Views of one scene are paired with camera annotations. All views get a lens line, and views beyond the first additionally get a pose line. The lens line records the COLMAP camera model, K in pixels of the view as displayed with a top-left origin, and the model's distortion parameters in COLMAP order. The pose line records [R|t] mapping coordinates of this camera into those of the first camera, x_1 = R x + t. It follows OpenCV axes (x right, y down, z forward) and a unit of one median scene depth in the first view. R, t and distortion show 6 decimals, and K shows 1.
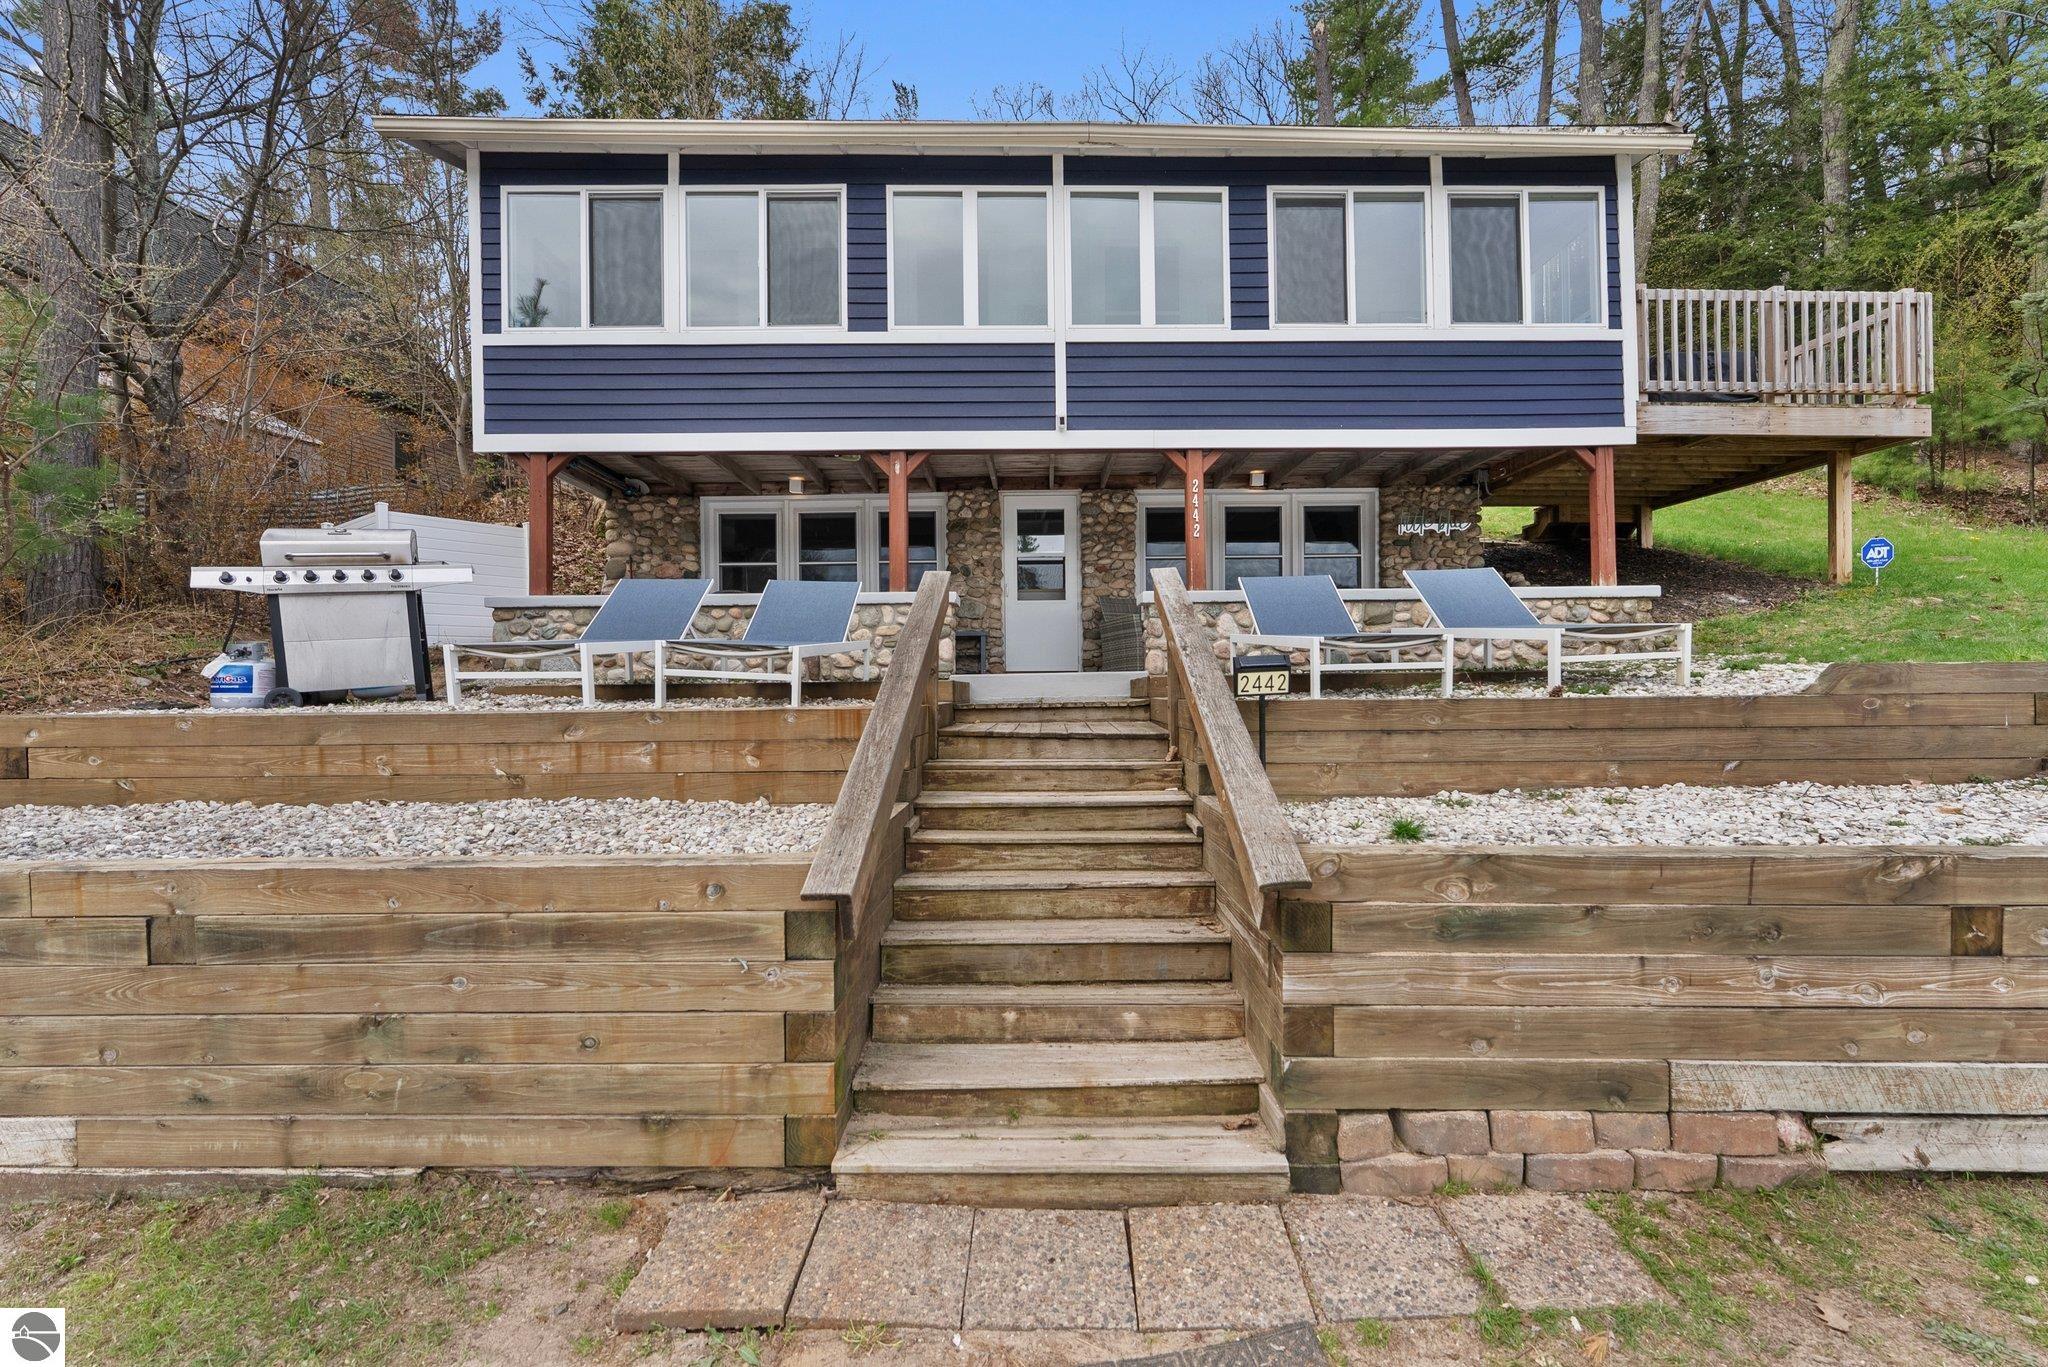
lens RADIAL K [[883.7, 0, 1033.9], [0, 883.7, 687.1], [0, 0, 1]] dist [-0.003199, -0.000268]
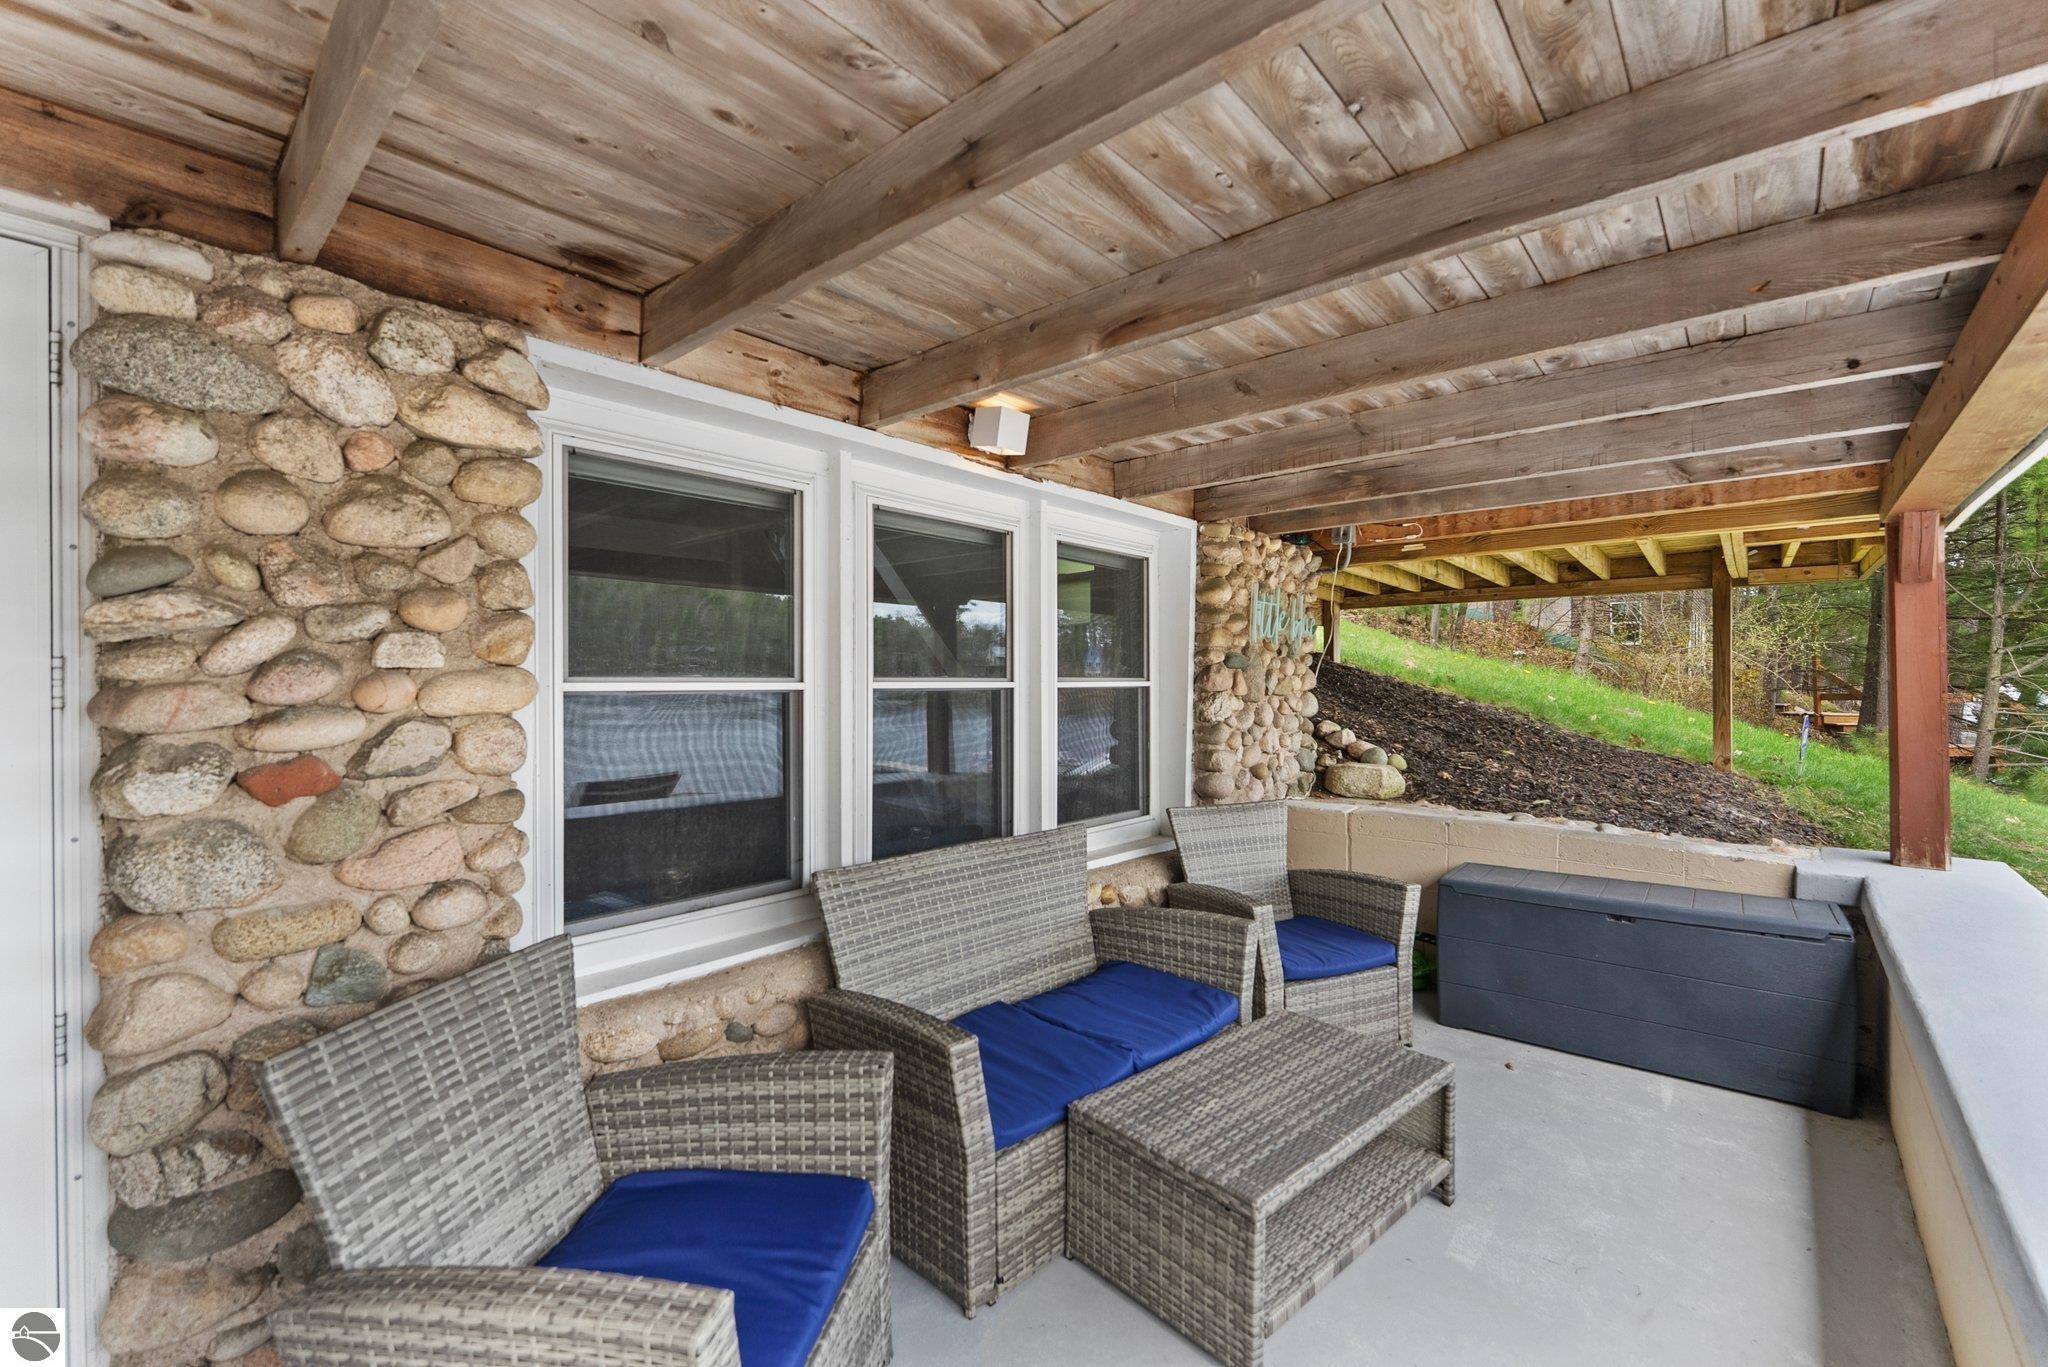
lens RADIAL K [[838.3, 0, 1024.0], [0, 838.3, 683.5], [0, 0, 1]] dist [-0.003364, -0.000125]
pose [[0.678093, 0.009370, 0.734917, 0.074692], [0.000215, 0.999916, -0.012948, -0.195223], [-0.734977, 0.008938, 0.678034, 1.063001]]
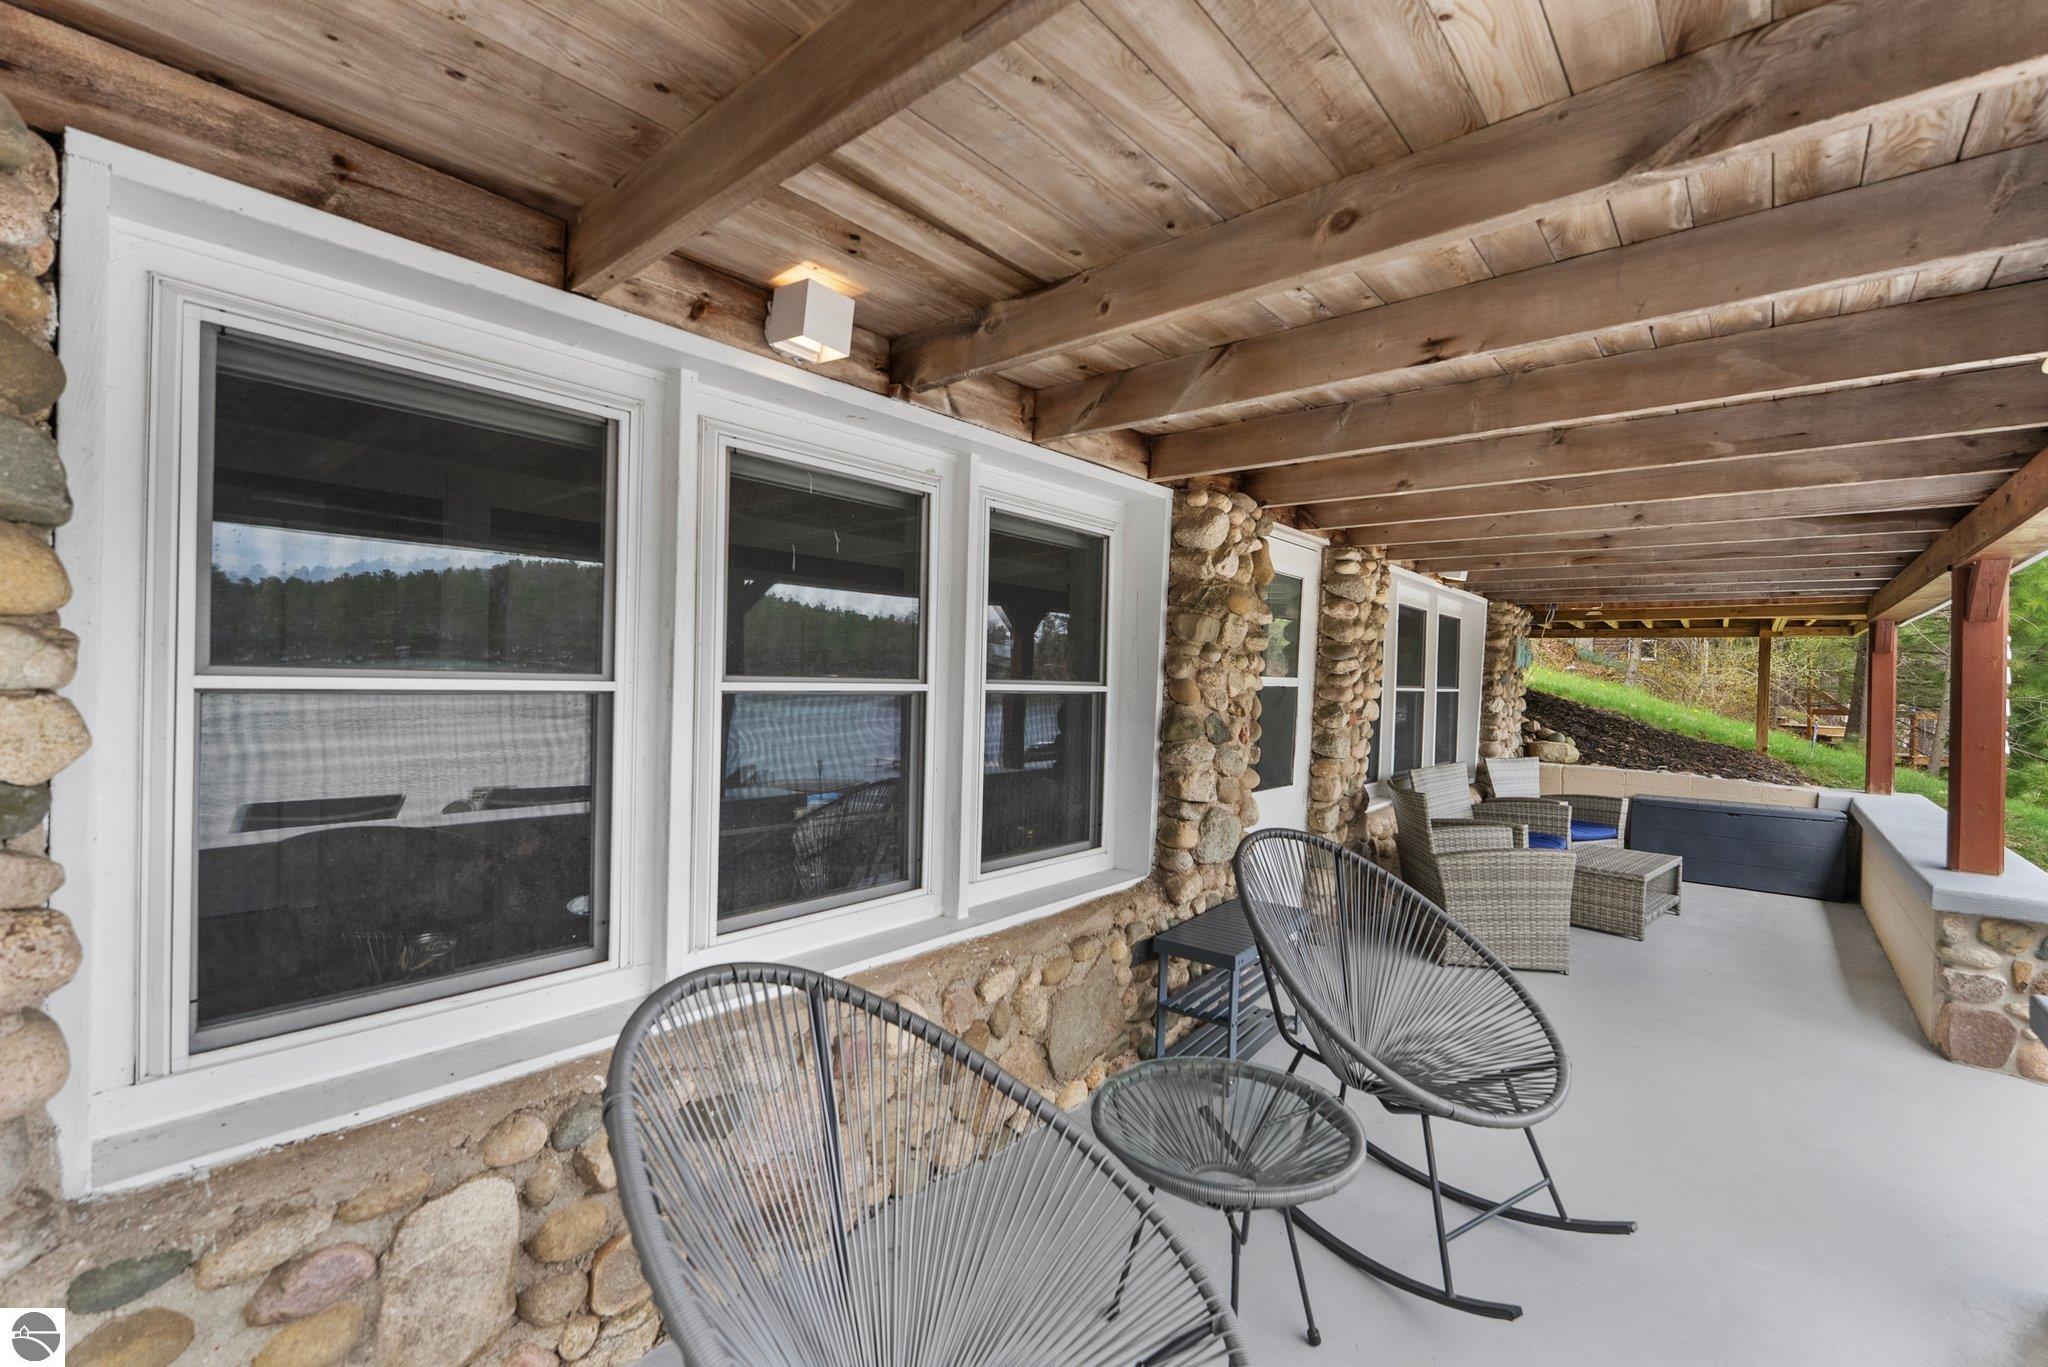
lens RADIAL K [[855.9, 0, 1024.0], [0, 855.9, 683.5], [0, 0, 1]] dist [0.000391, -0.000160]
pose [[0.661871, 0.023264, 0.749257, -0.497952], [-0.029764, 0.999546, -0.004742, -0.190712], [-0.749027, -0.019163, 0.662263, 1.092153]]
